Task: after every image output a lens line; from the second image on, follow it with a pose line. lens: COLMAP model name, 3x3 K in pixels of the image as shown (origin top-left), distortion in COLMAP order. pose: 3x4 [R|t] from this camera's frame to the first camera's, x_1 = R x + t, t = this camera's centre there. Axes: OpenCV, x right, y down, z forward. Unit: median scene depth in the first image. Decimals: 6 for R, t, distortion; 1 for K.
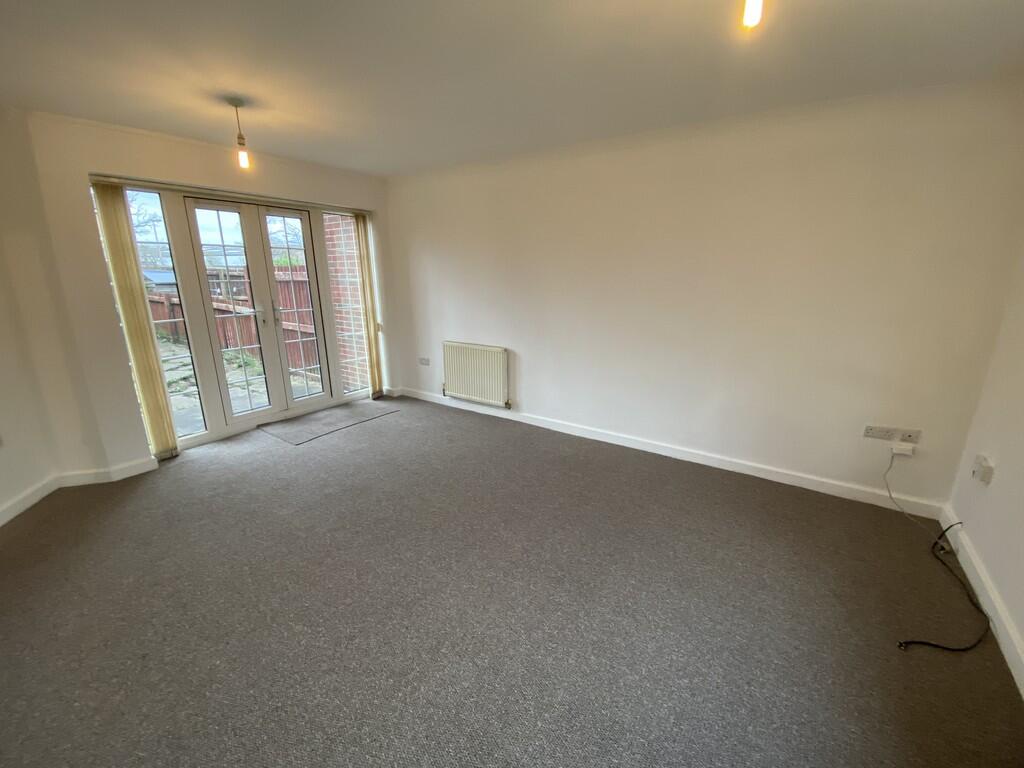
lens RADIAL K [[419.6, 0, 512.0], [0, 419.6, 384.0], [0, 0, 1]] dist [-0.000786, -0.000062]
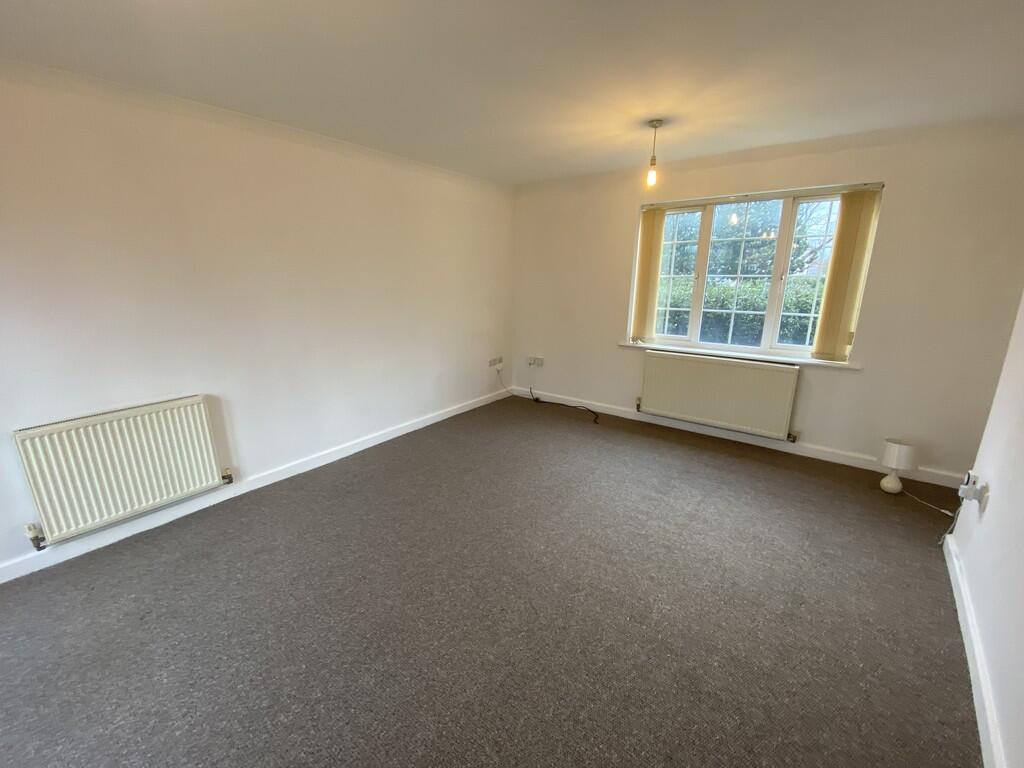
lens RADIAL K [[416.9, 0, 512.6], [0, 416.9, 394.2], [0, 0, 1]] dist [-0.000400, 0.000006]
pose [[-0.000248, -0.246415, 0.969164, -0.875594], [0.268033, 0.933686, 0.237463, -0.153367], [-0.963410, 0.259827, 0.065816, 0.725128]]
